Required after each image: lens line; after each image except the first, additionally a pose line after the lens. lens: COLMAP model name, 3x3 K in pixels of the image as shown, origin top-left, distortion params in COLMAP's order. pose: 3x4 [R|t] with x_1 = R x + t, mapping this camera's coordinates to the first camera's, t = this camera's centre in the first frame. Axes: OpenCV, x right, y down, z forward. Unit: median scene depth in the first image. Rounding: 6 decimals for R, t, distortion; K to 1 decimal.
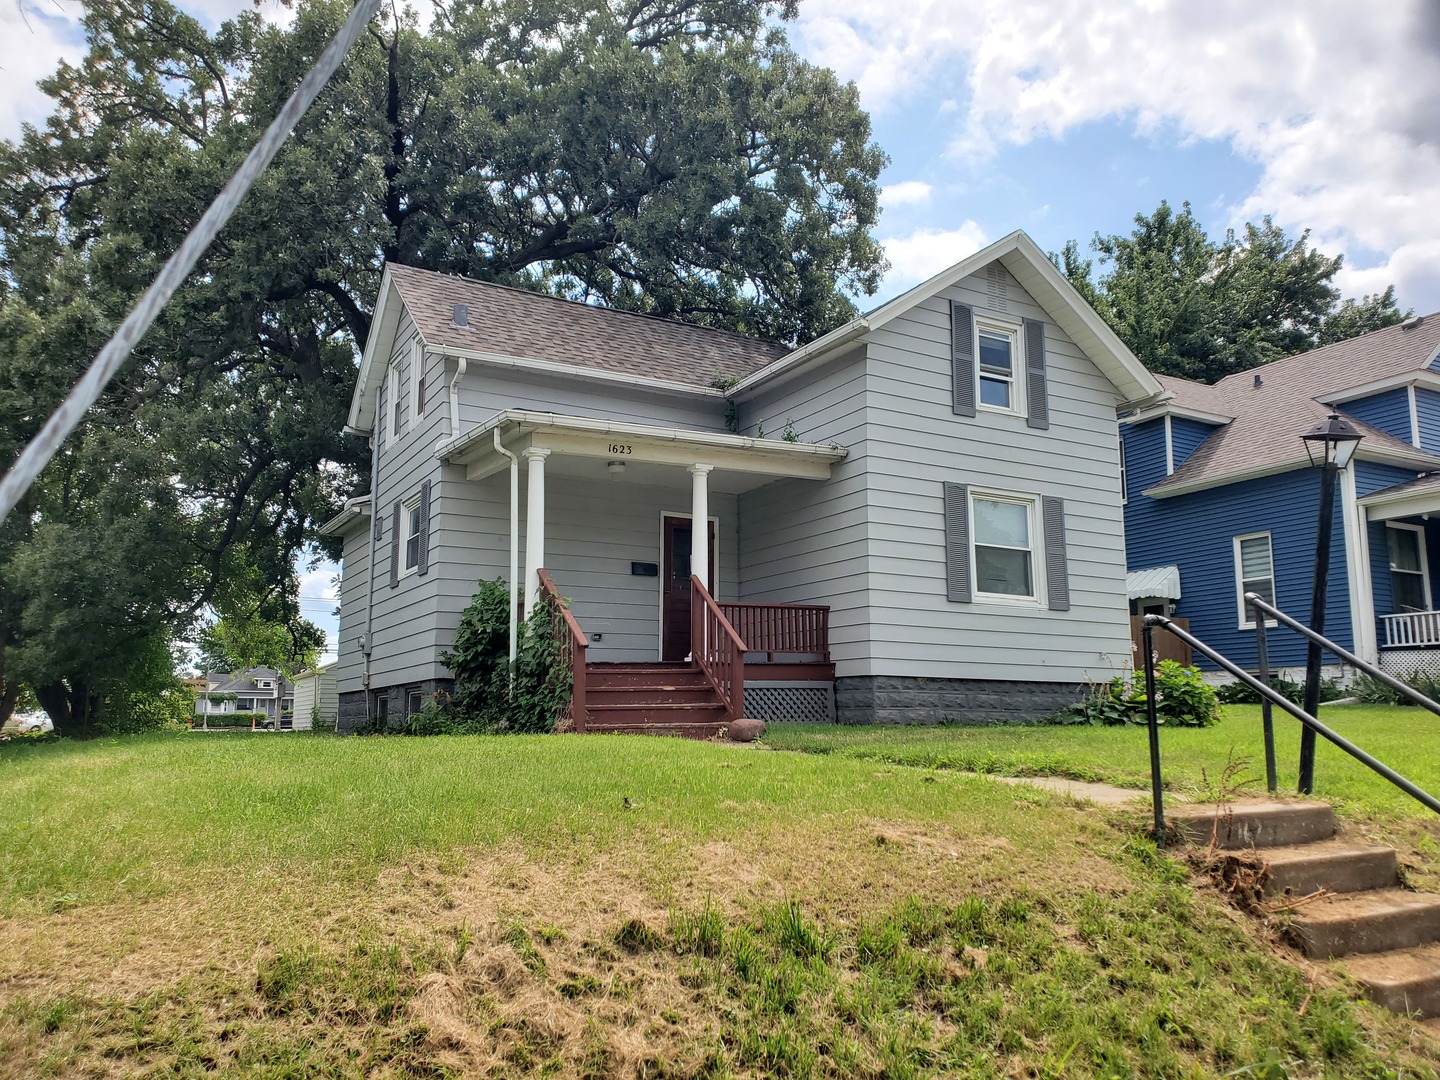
lens RADIAL K [[1114.5, 0, 721.6], [0, 1114.5, 550.7], [0, 0, 1]] dist [0.071395, 0.000035]
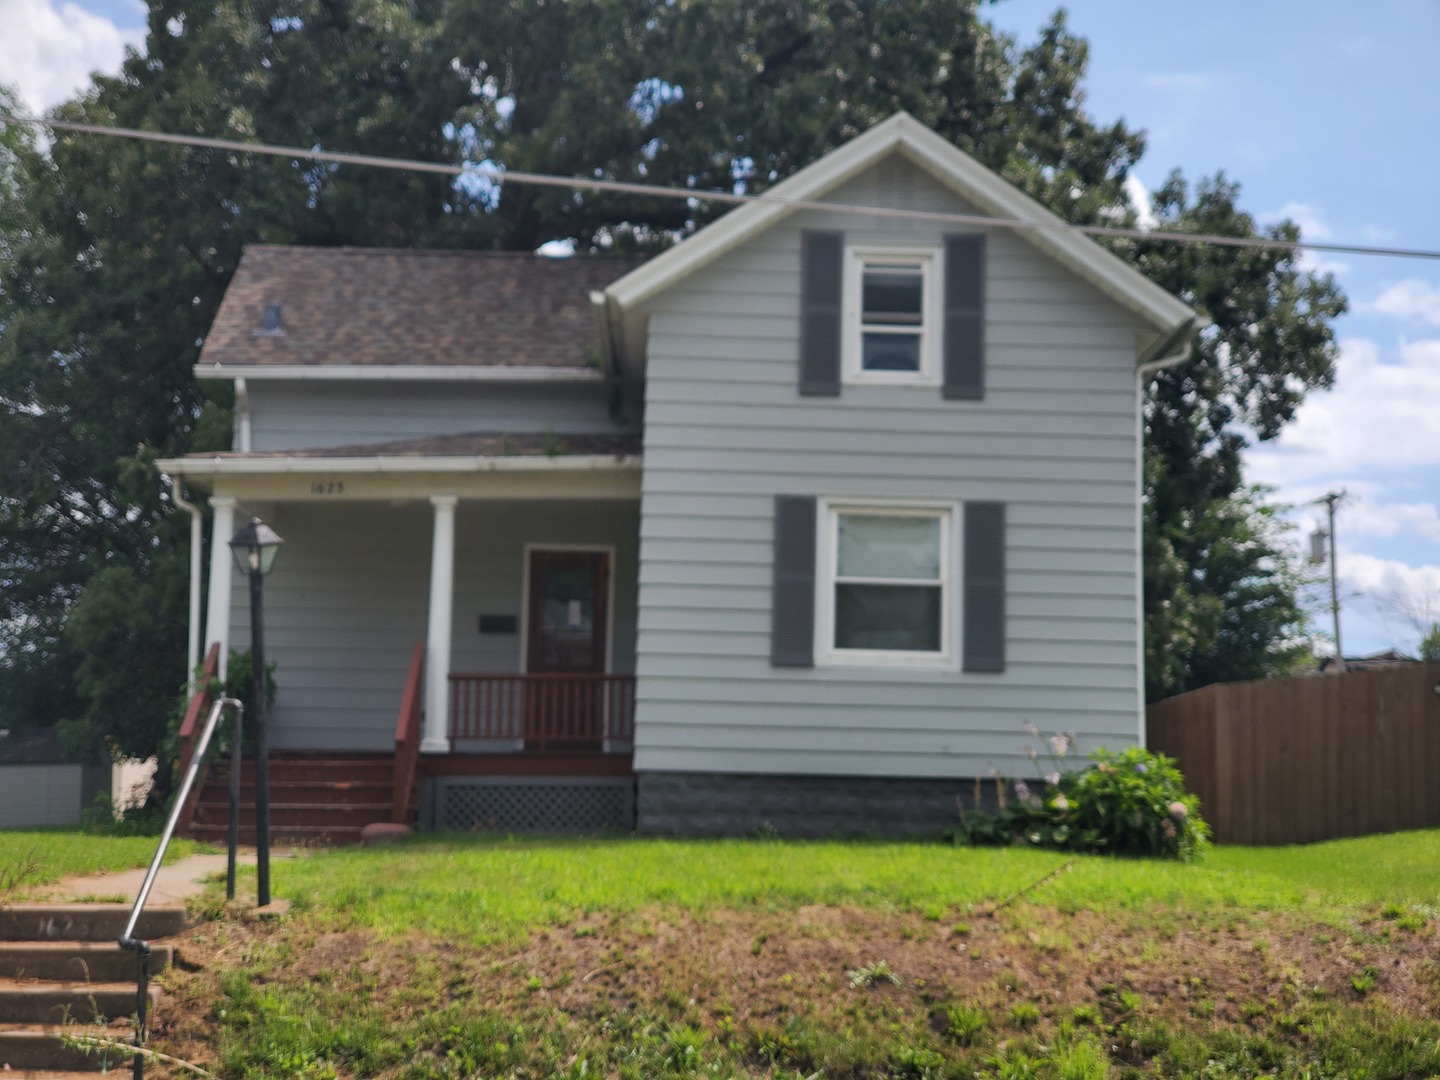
lens RADIAL K [[2143.1, 0, 720.8], [0, 2143.1, 537.9], [0, 0, 1]] dist [-0.022172, 0.000000]
pose [[0.876816, -0.045891, -0.478632, 0.777919], [0.054213, 0.998523, 0.003577, -0.039738], [0.477760, -0.029084, 0.878009, -0.195882]]
